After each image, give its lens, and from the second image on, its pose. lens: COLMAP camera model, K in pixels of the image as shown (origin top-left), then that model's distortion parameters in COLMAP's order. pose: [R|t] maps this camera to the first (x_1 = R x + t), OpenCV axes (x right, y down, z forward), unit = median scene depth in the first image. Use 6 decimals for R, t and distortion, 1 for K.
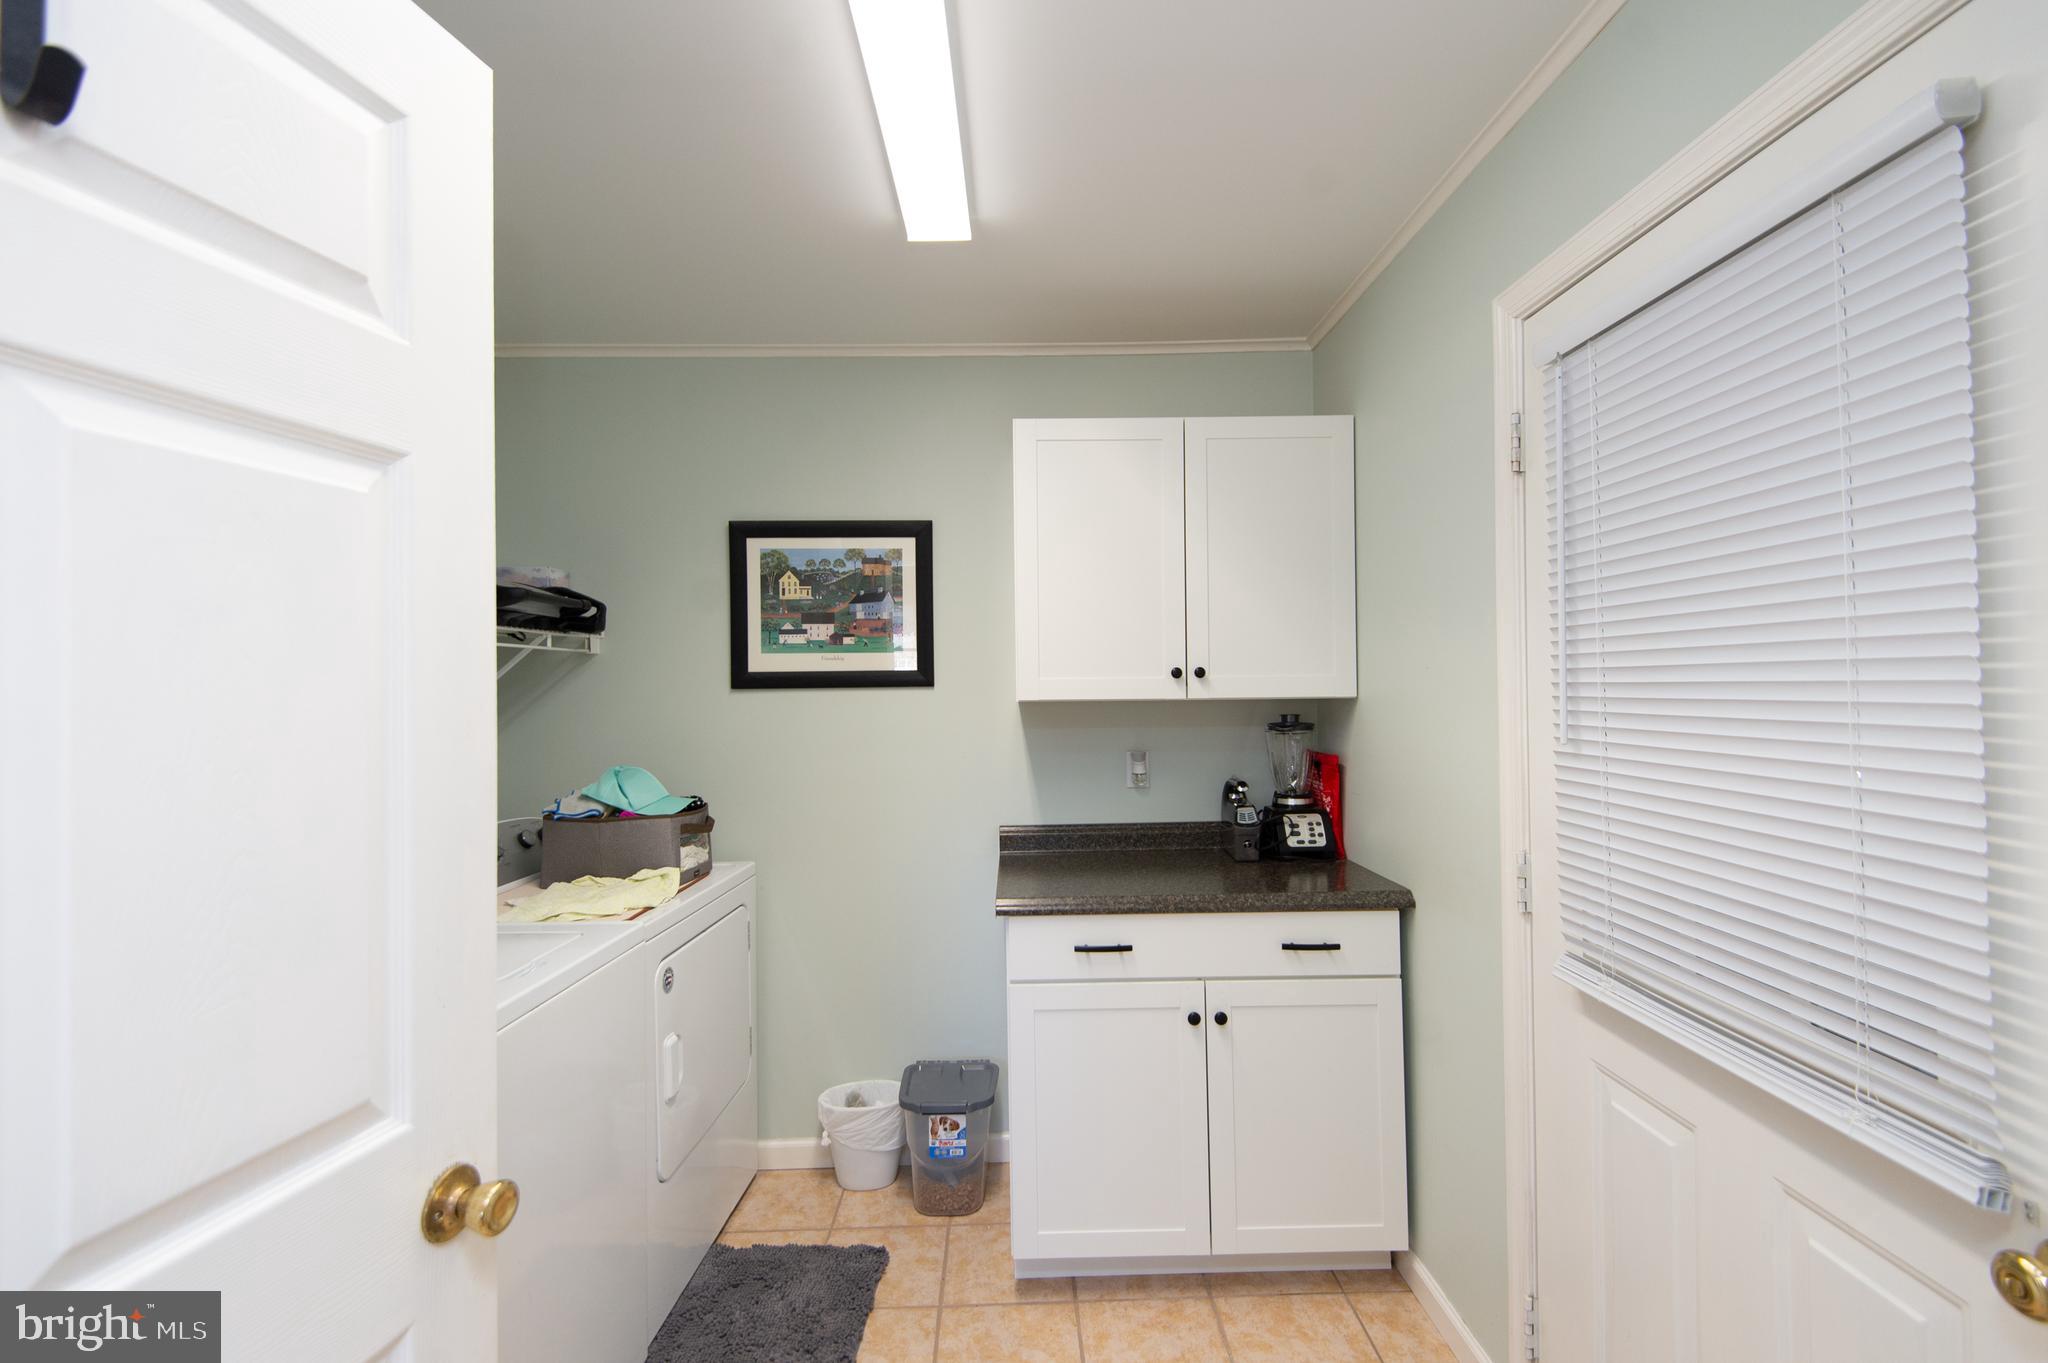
lens RADIAL K [[919.3, 0, 1028.6], [0, 919.3, 675.3], [0, 0, 1]] dist [0.039957, -0.027901]
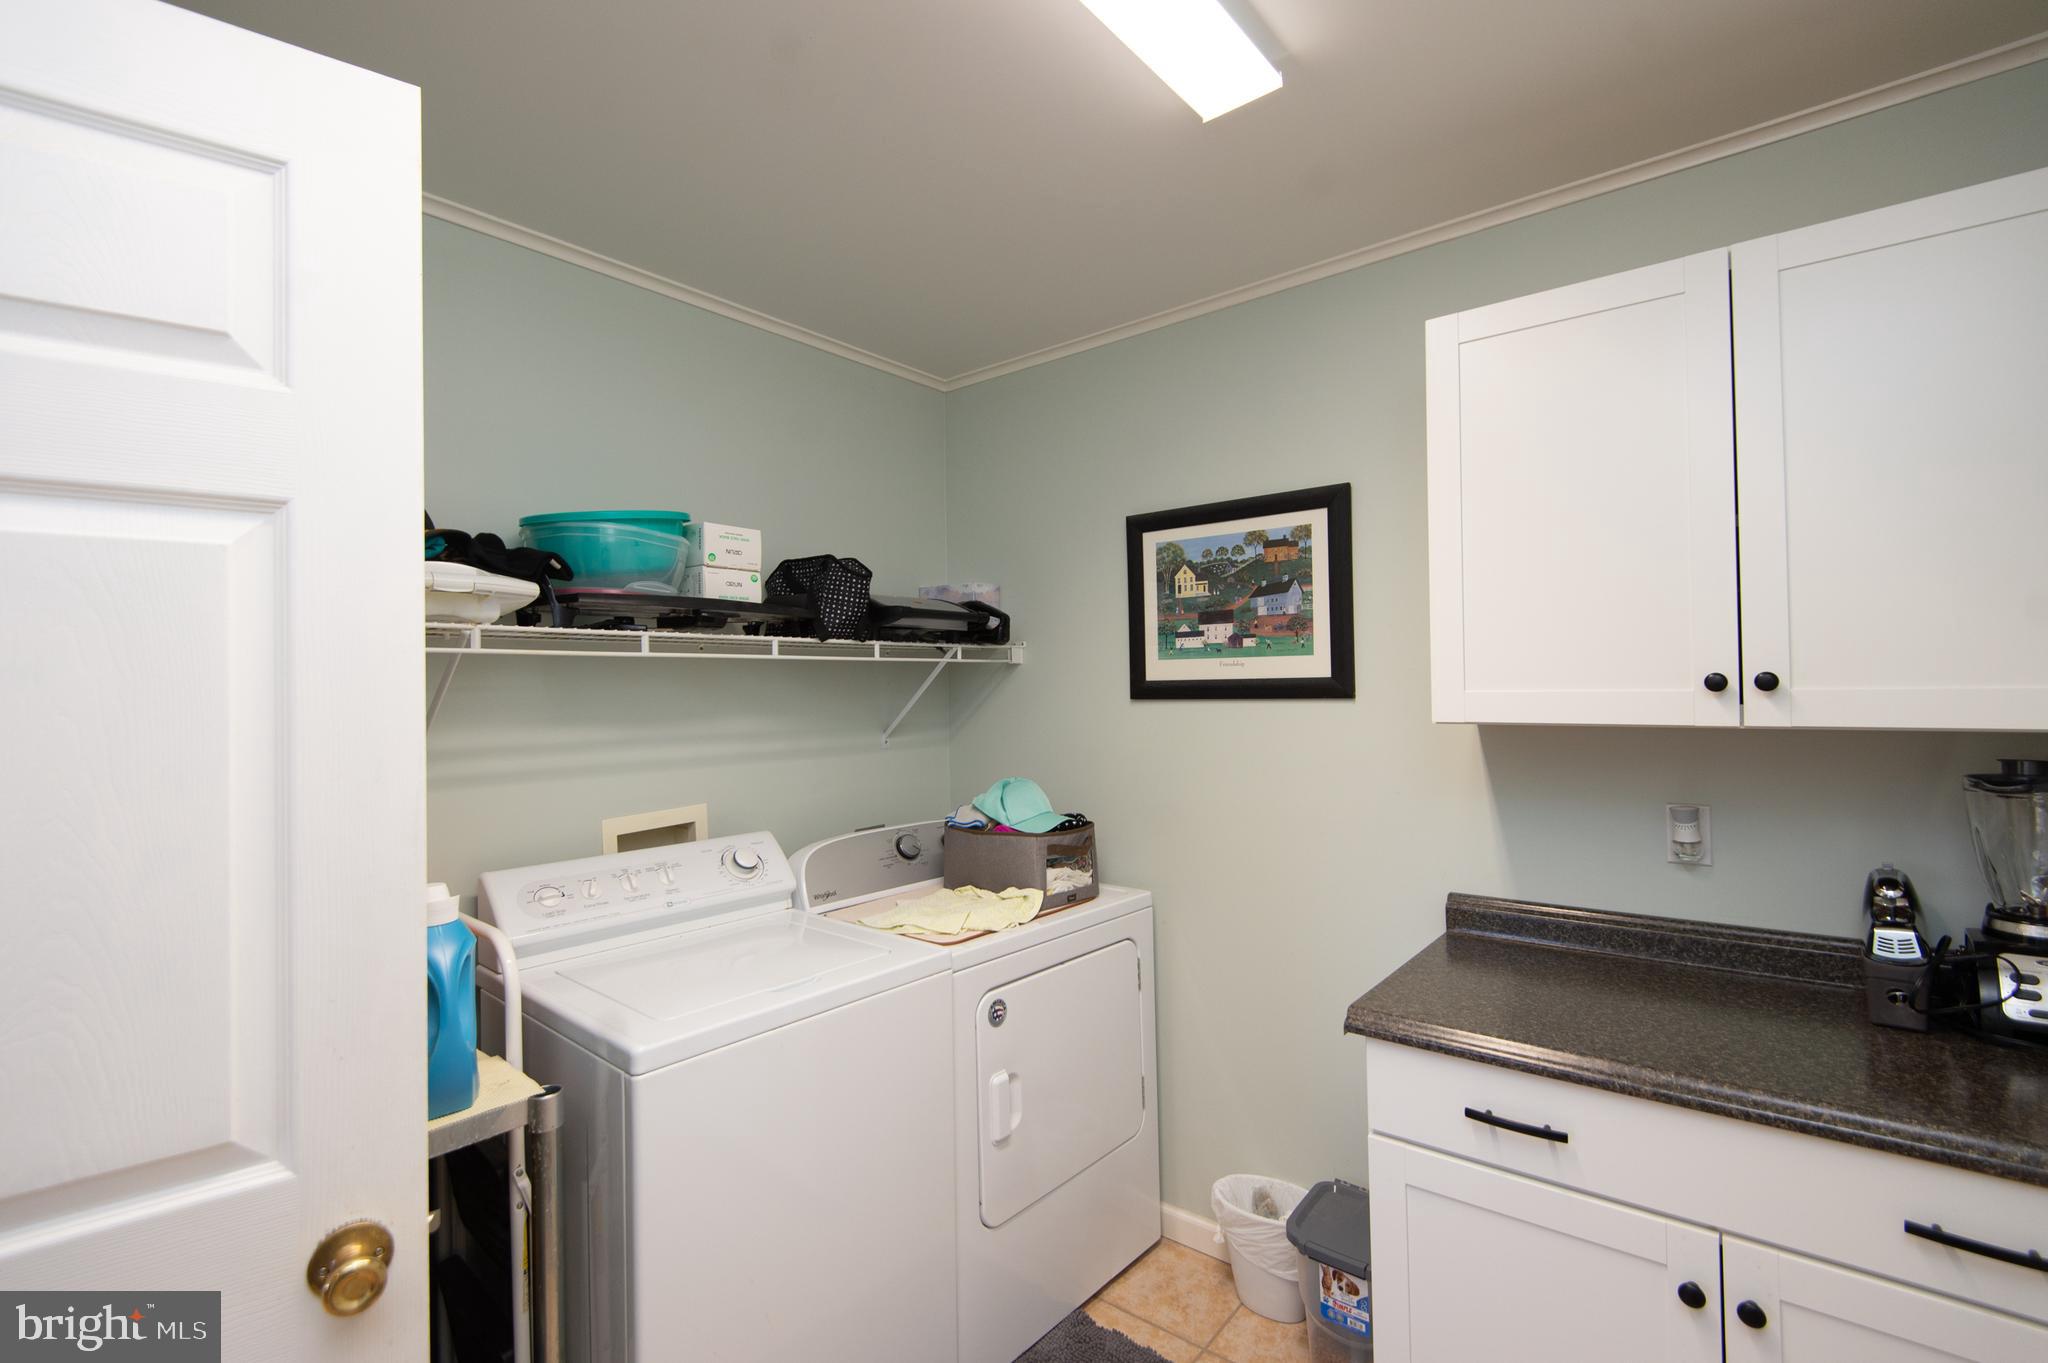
lens RADIAL K [[915.4, 0, 1026.2], [0, 915.4, 676.6], [0, 0, 1]] dist [0.042800, -0.024087]
pose [[0.764789, -0.007353, -0.644238, 0.185657], [0.013905, 0.999890, 0.005096, -0.013812], [0.644130, -0.012856, 0.764808, 0.237188]]
